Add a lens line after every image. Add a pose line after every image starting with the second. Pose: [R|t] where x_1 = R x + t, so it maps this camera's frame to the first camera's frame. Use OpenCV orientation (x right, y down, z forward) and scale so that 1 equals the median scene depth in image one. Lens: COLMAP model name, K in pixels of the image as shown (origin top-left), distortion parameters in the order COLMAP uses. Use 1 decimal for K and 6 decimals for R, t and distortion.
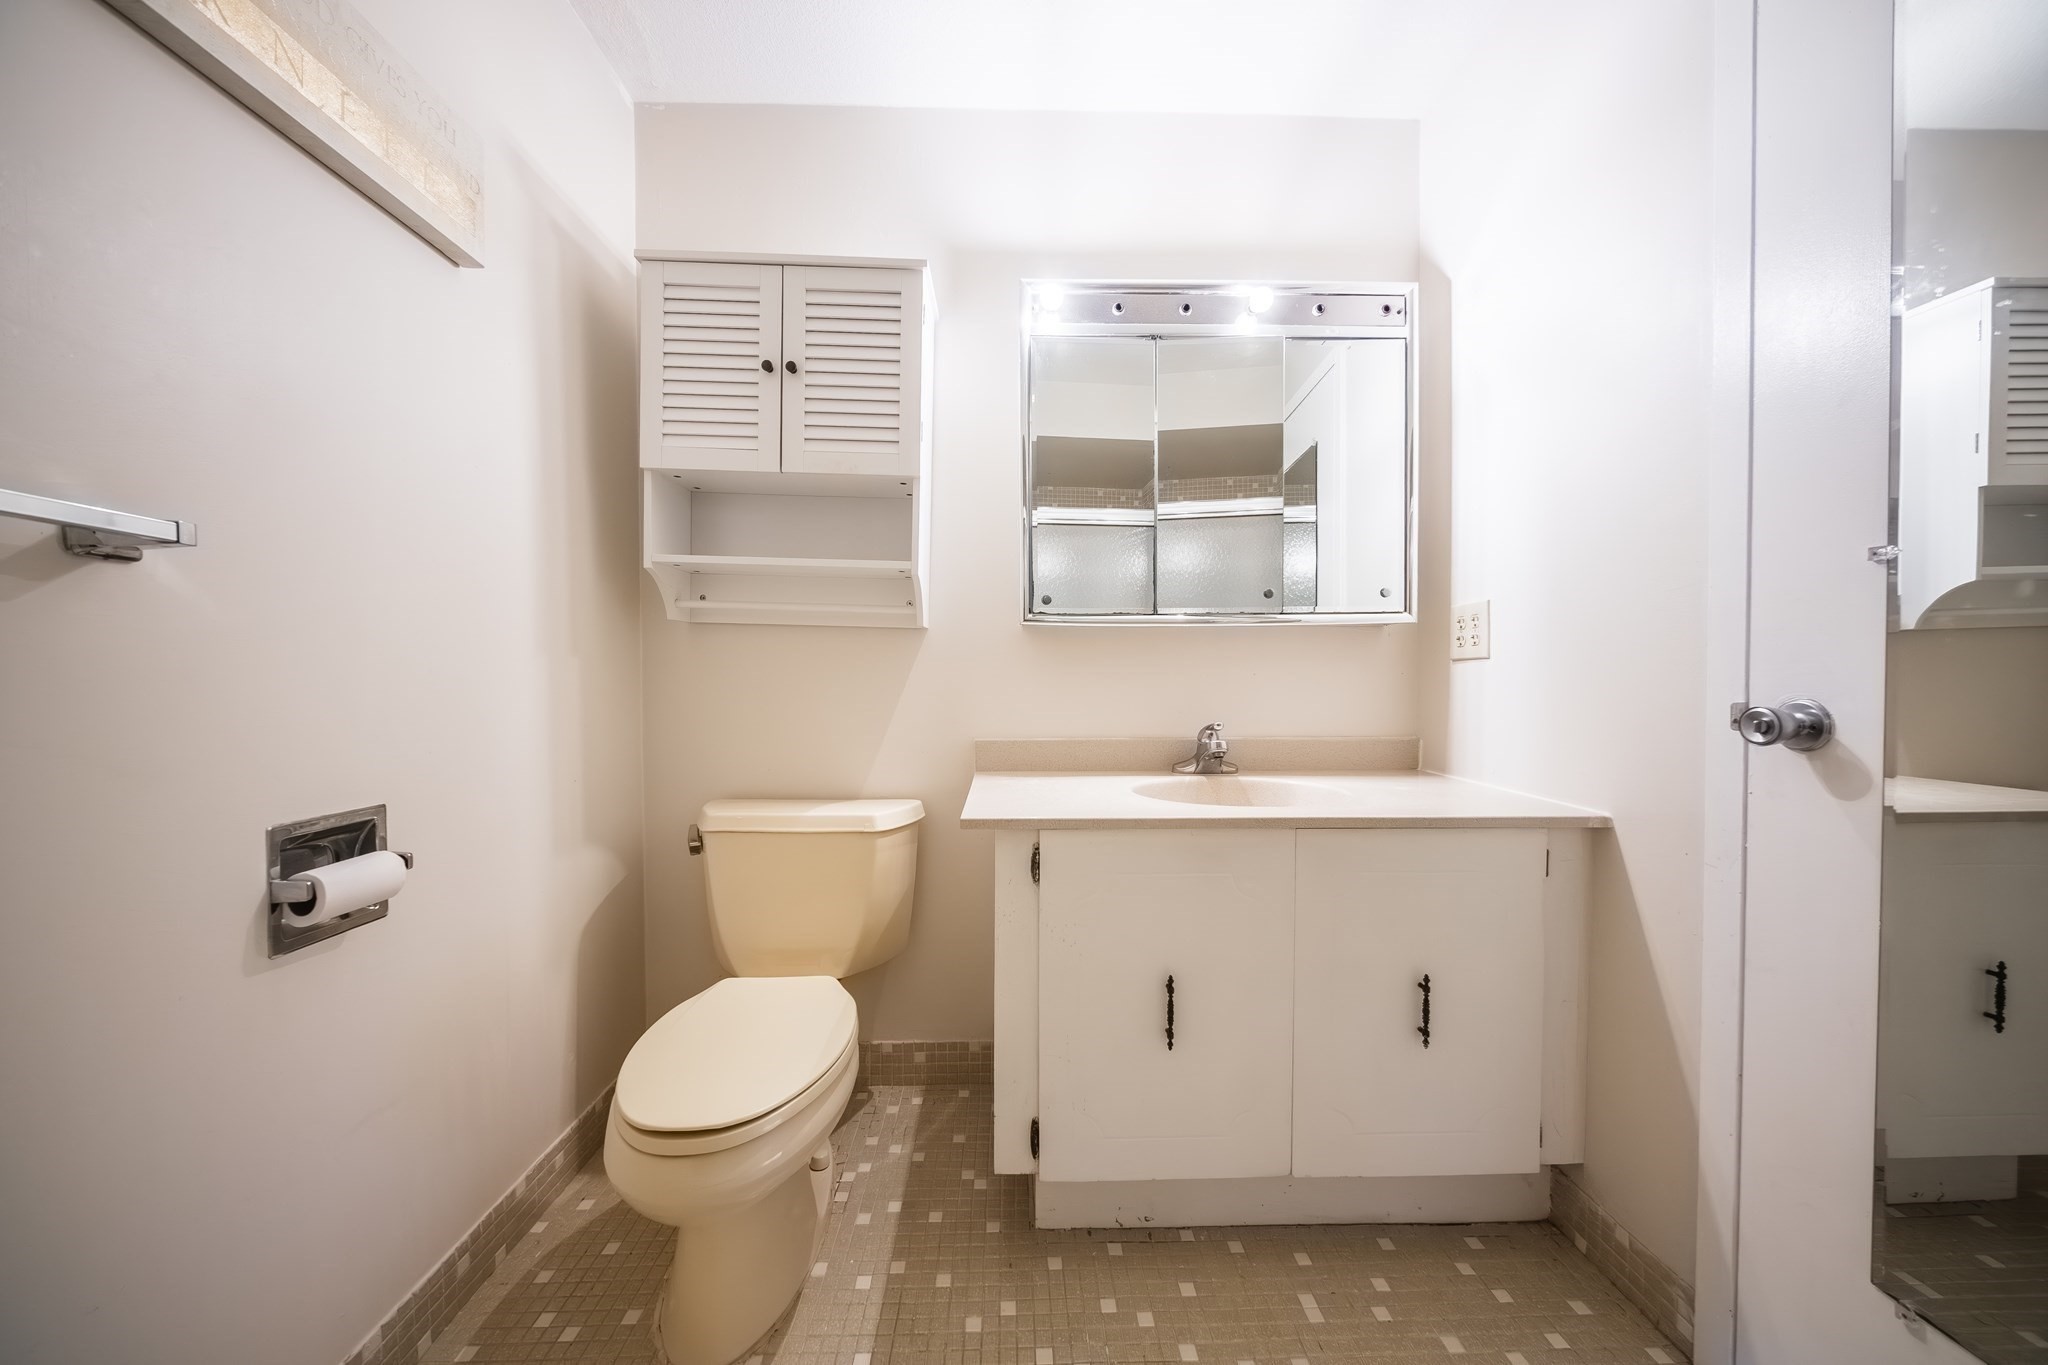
lens RADIAL K [[696.9, 0, 1023.8], [0, 696.9, 682.4], [0, 0, 1]] dist [0.000751, -0.000988]
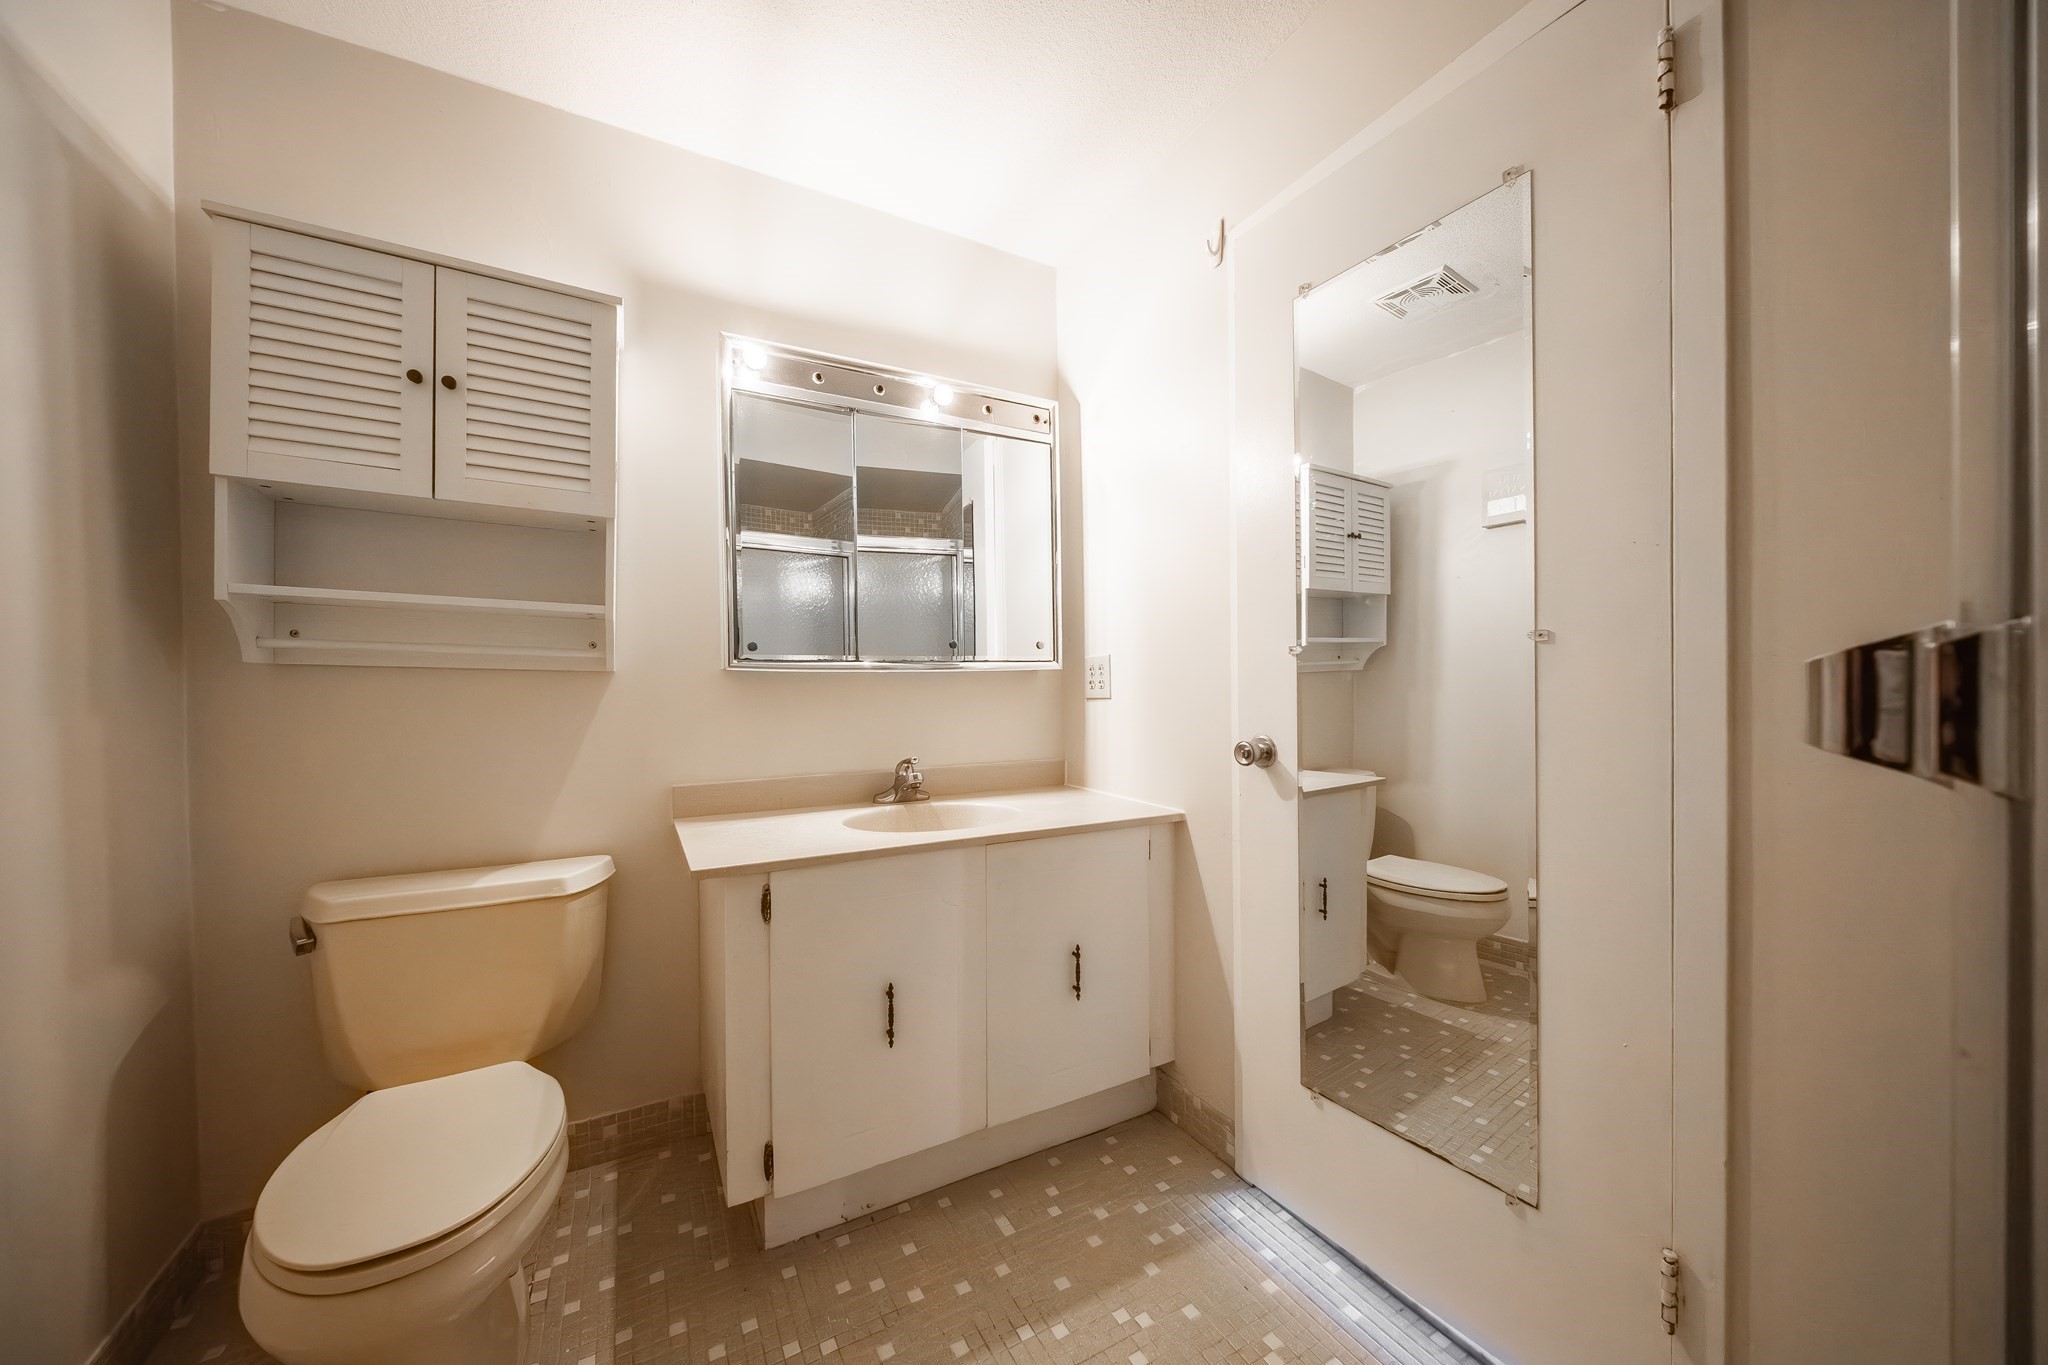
lens RADIAL K [[696.9, 0, 1017.8], [0, 696.9, 687.1], [0, 0, 1]] dist [0.000751, -0.000988]
pose [[0.894069, -0.007378, 0.447869, -0.085891], [0.016331, 0.999737, -0.016130, -0.038412], [-0.447632, 0.021735, 0.893954, -0.108917]]
